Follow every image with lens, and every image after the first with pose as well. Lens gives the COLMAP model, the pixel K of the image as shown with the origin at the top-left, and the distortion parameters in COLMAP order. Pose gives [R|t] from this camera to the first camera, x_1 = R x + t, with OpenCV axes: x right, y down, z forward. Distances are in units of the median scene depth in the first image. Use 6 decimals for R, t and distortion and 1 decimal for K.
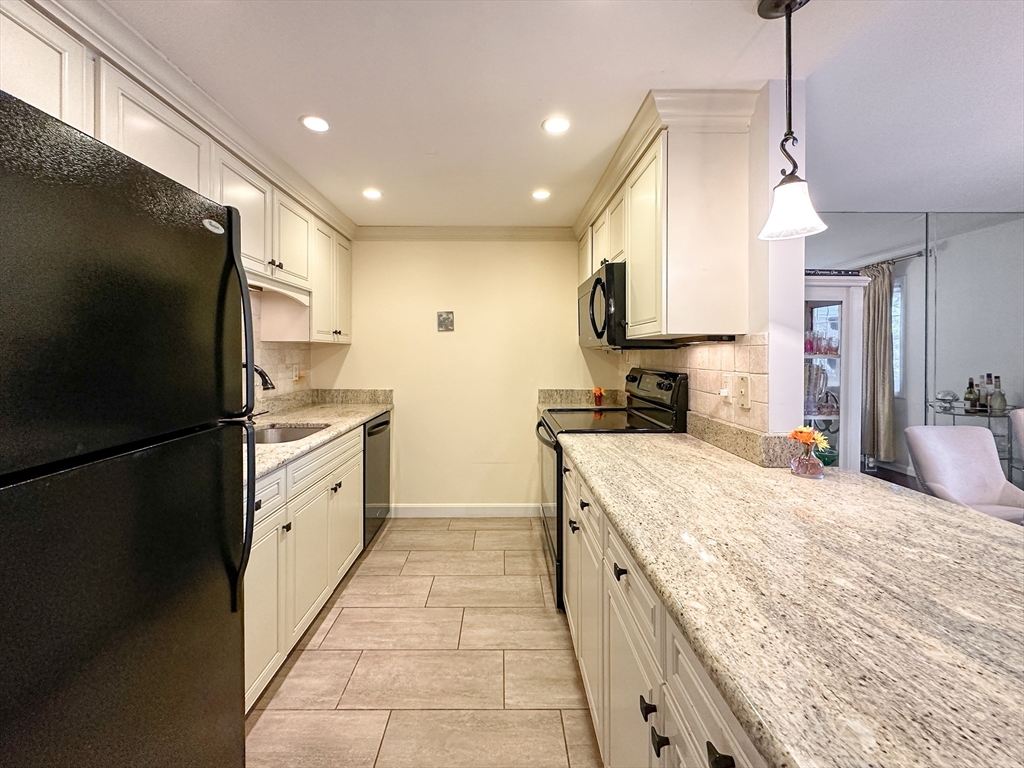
lens RADIAL K [[424.1, 0, 502.8], [0, 424.1, 349.9], [0, 0, 1]] dist [-0.001296, 0.000240]
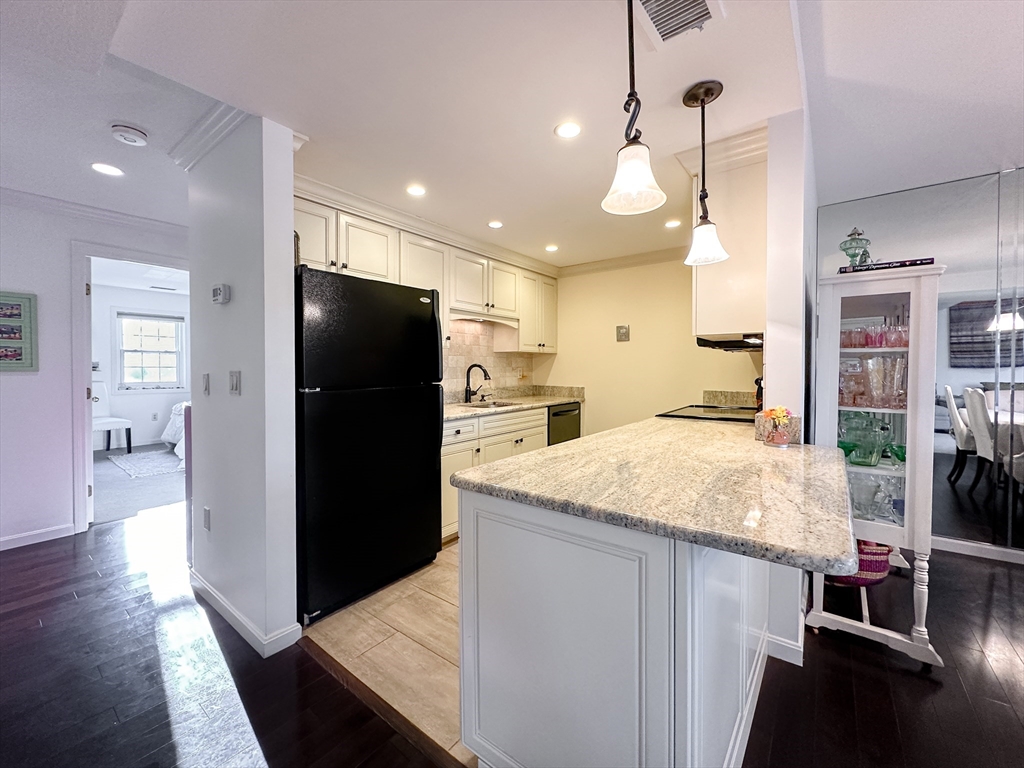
lens RADIAL K [[417.5, 0, 499.9], [0, 417.5, 363.5], [0, 0, 1]] dist [-0.000101, 0.000047]
pose [[0.779010, -0.008216, -0.626958, 0.534962], [0.006615, 0.999966, -0.004886, 0.037238], [0.626977, -0.000341, 0.779038, -0.268437]]
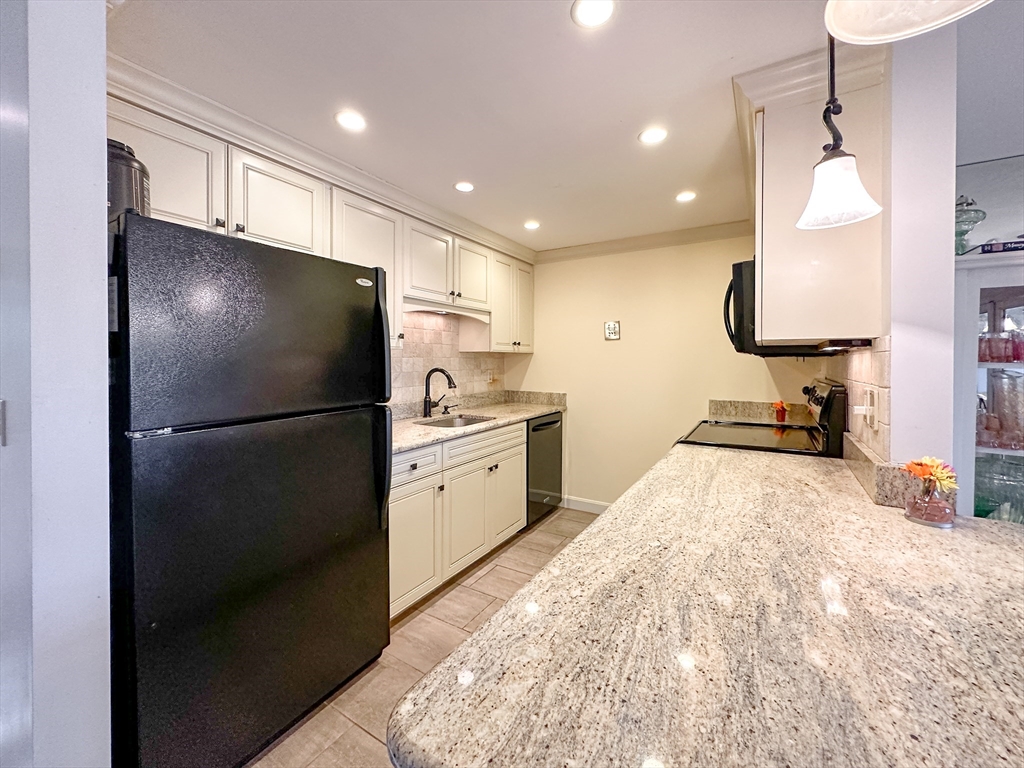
lens RADIAL K [[417.6, 0, 508.5], [0, 417.6, 357.1], [0, 0, 1]] dist [0.000072, 0.000310]
pose [[0.848340, -0.004716, -0.529431, 0.298452], [0.004649, 0.999988, -0.001459, -0.001907], [0.529432, -0.001224, 0.848352, -0.024321]]
